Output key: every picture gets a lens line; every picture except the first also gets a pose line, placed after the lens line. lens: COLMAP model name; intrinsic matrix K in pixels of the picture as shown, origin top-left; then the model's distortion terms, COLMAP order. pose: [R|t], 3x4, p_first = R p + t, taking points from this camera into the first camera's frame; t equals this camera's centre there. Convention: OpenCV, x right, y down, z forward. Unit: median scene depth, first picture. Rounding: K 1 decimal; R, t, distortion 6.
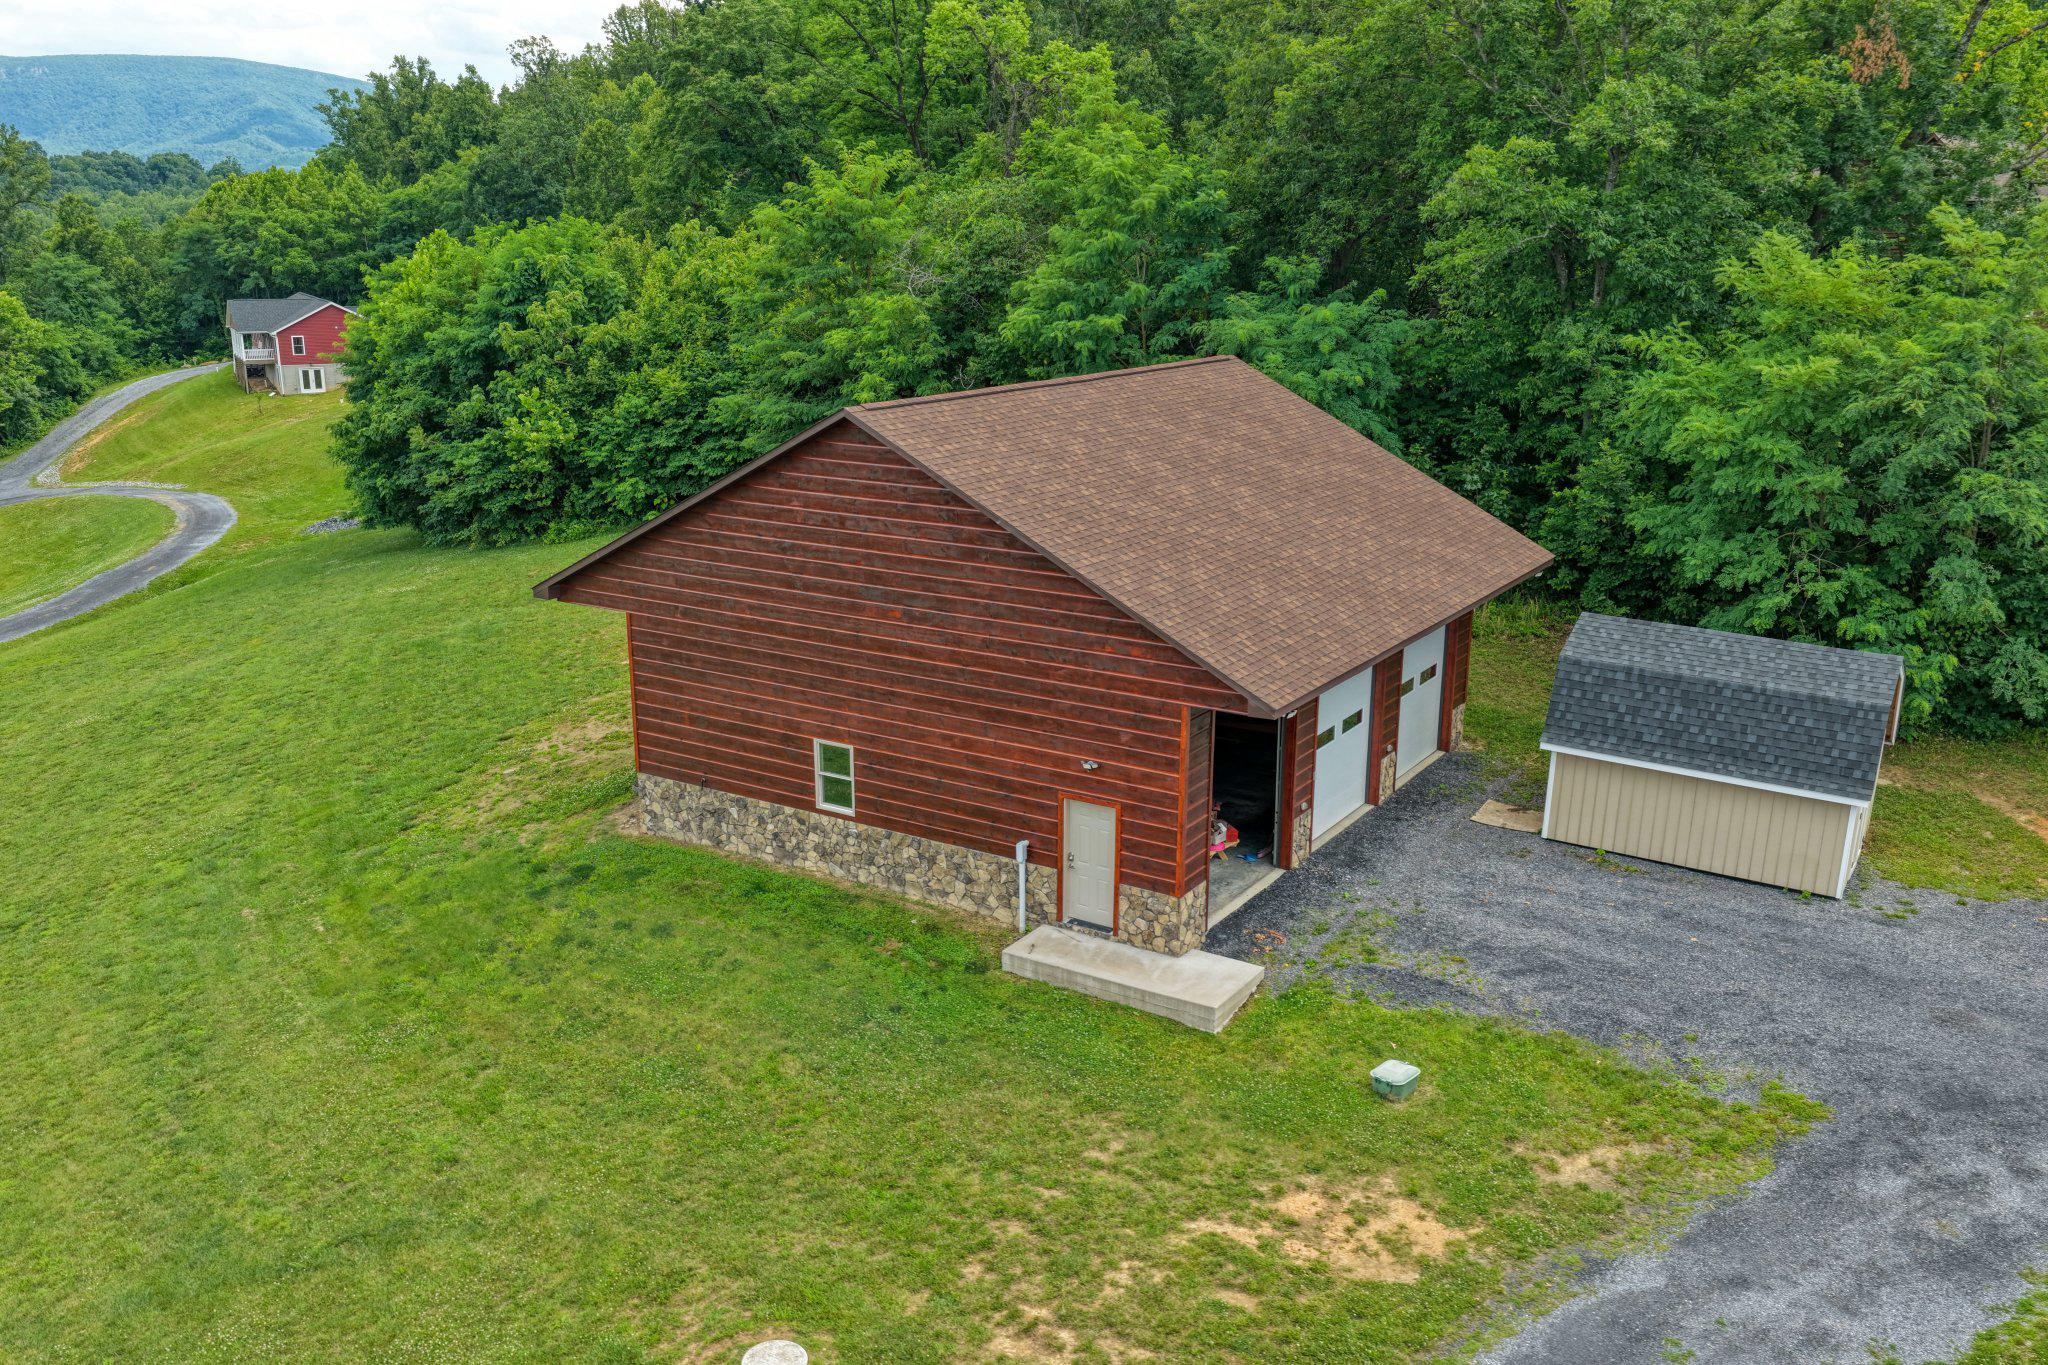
lens RADIAL K [[1708.2, 0, 1046.4], [0, 1708.2, 697.1], [0, 0, 1]] dist [0.009125, 0.015915]
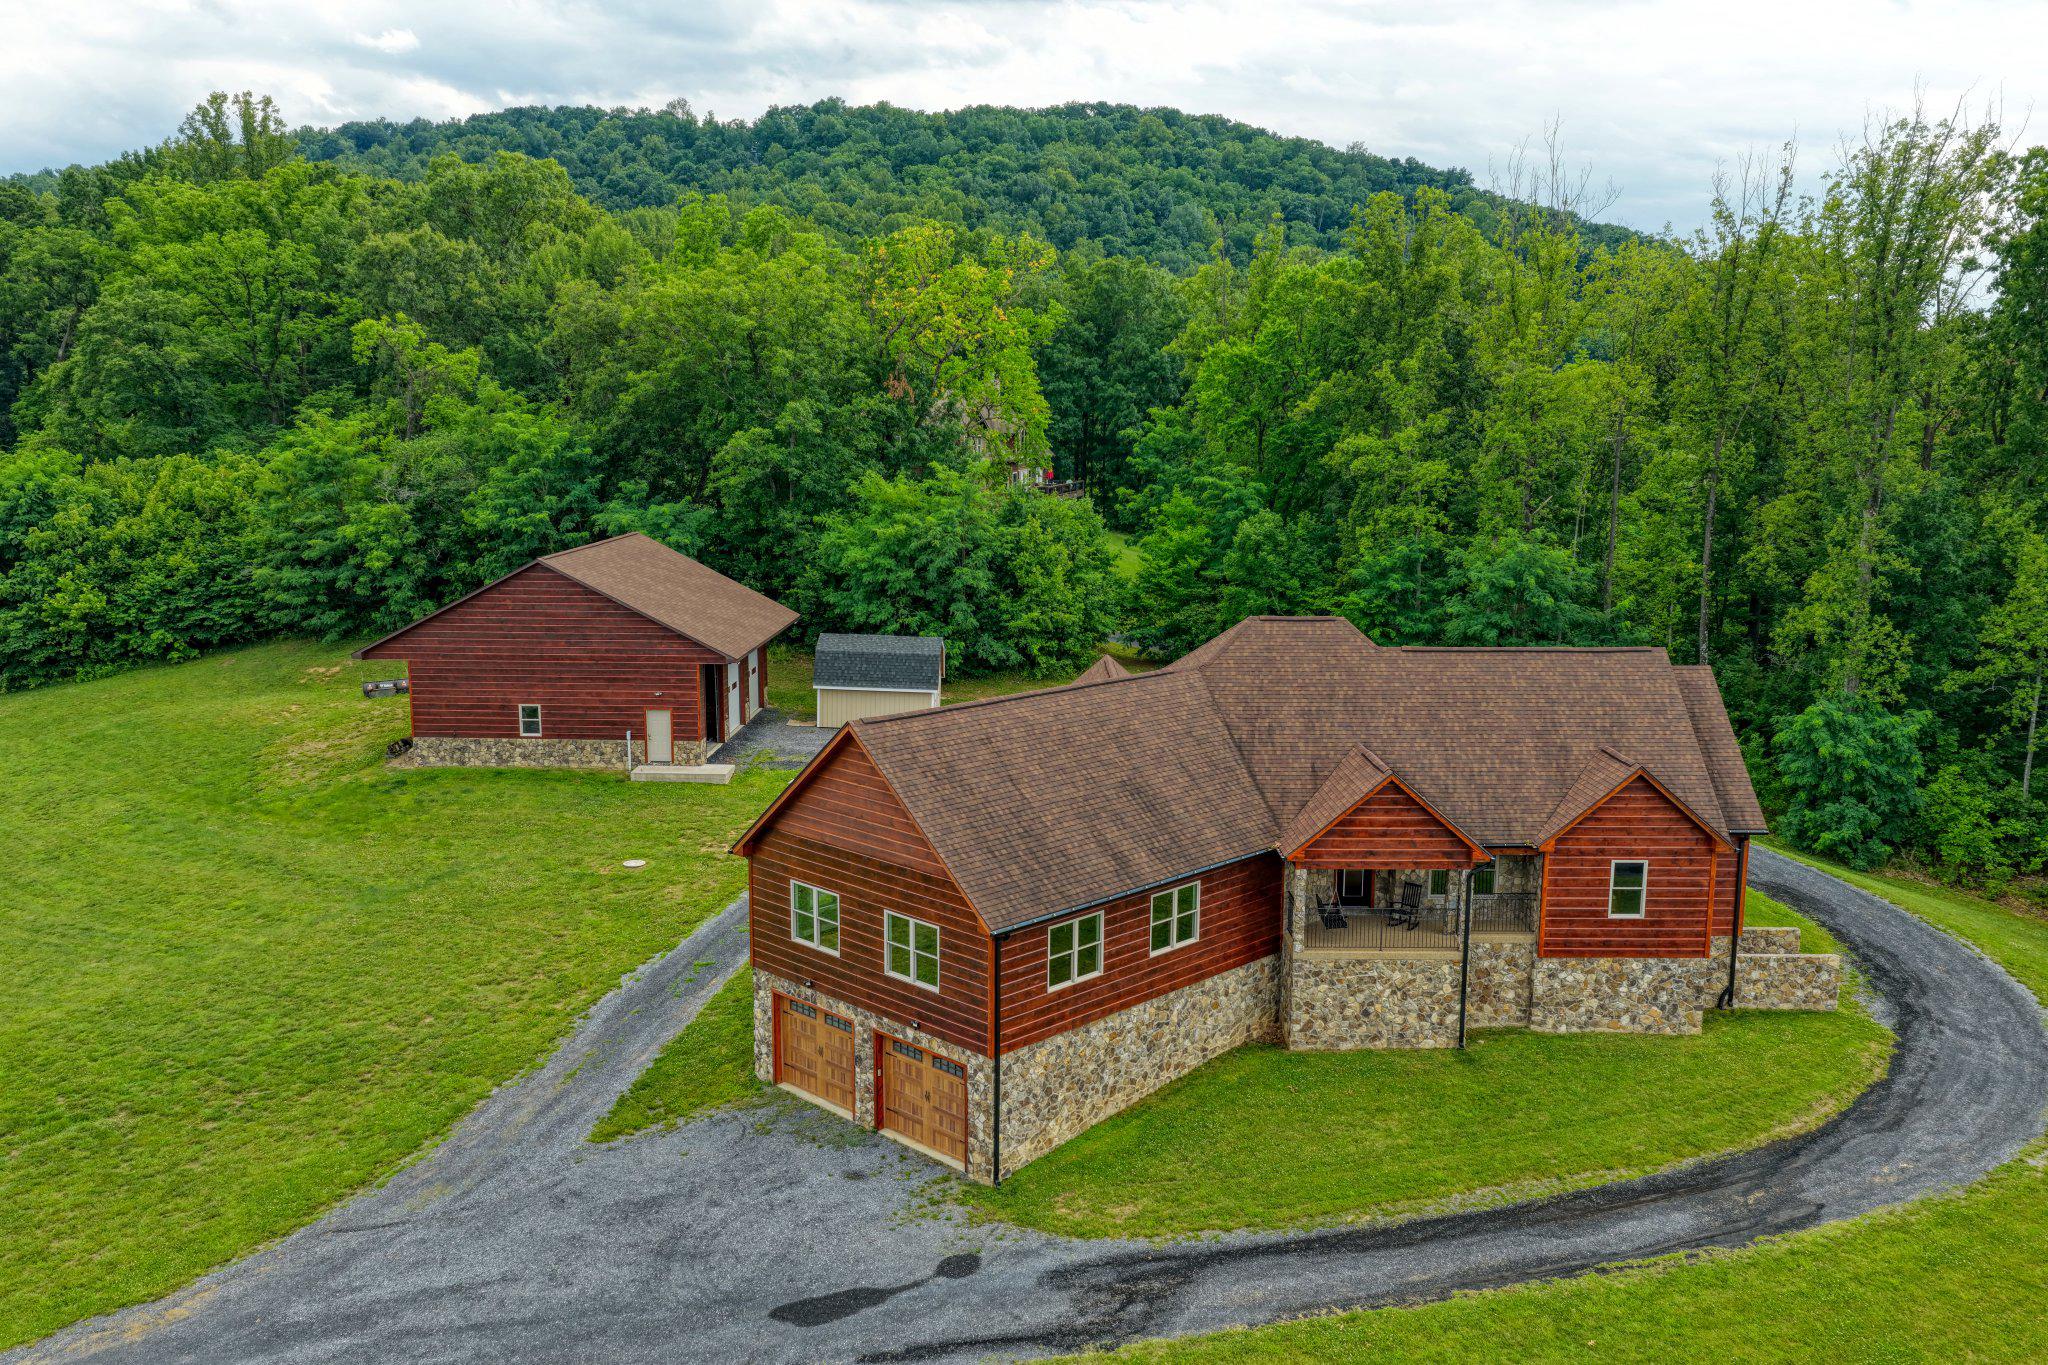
lens RADIAL K [[1674.2, 0, 1021.9], [0, 1674.2, 710.5], [0, 0, 1]] dist [-0.011190, 0.040588]
pose [[0.874391, -0.087717, 0.477228, -0.500881], [0.127980, 0.990389, -0.052450, 0.191374], [-0.468040, 0.106938, 0.877213, -1.033588]]
